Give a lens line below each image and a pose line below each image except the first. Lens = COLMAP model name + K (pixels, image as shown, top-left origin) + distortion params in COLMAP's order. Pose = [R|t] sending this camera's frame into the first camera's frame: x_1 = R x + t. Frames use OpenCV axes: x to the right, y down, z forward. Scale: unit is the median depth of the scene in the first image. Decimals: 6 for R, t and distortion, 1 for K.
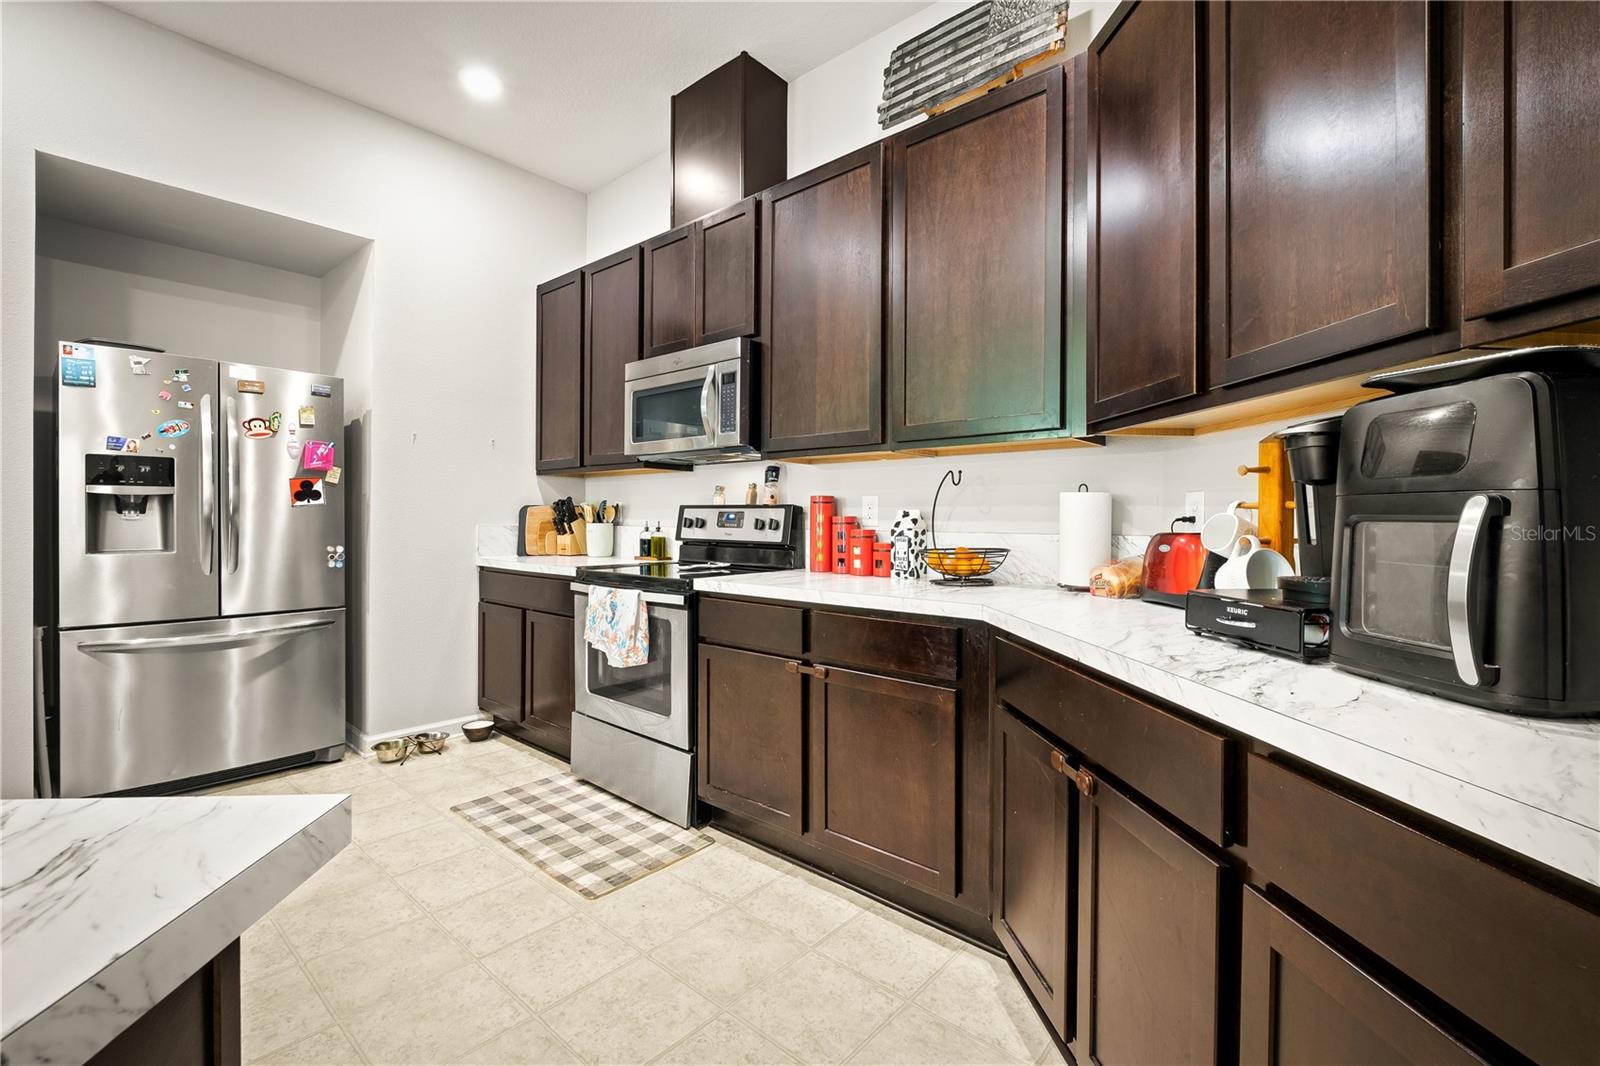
lens RADIAL K [[696.9, 0, 800.0], [0, 696.9, 508.6], [0, 0, 1]] dist [-0.000150, -0.000161]
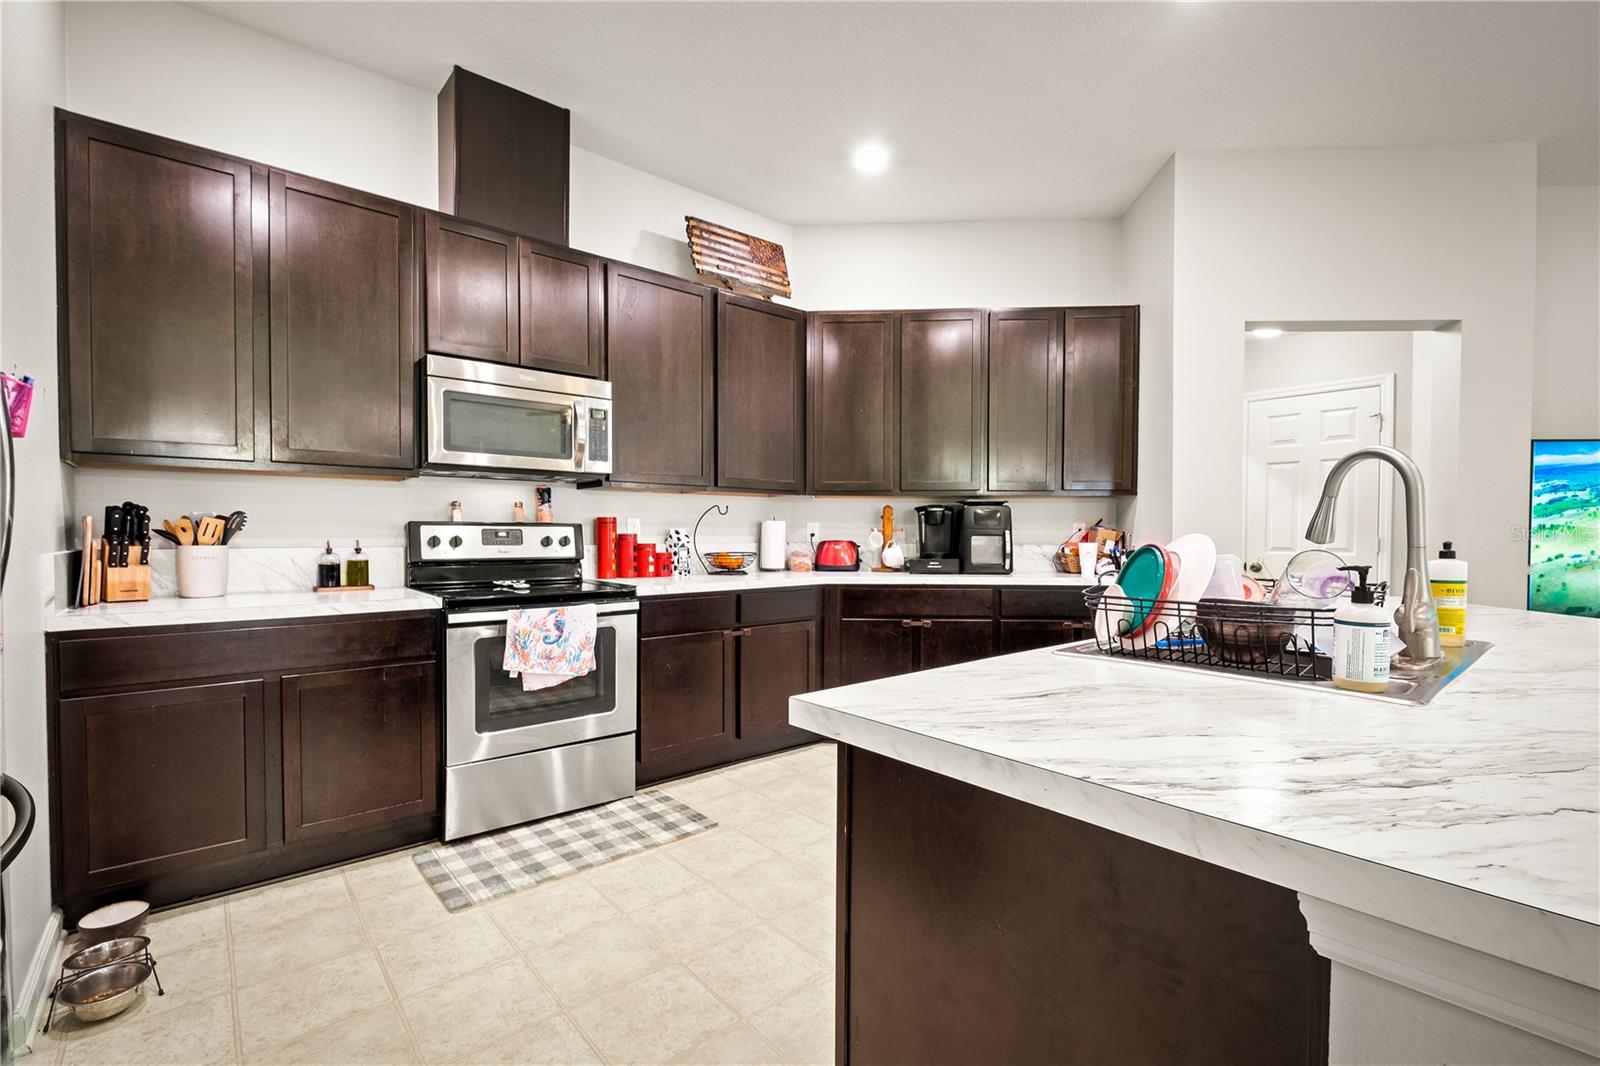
lens RADIAL K [[705.6, 0, 800.0], [0, 705.6, 533.0], [0, 0, 1]] dist [-0.001225, -0.000188]
pose [[0.139928, -0.004977, 0.990149, -1.249594], [-0.015938, 0.999846, 0.007278, -0.005209], [-0.990033, -0.016800, 0.139827, 0.523503]]
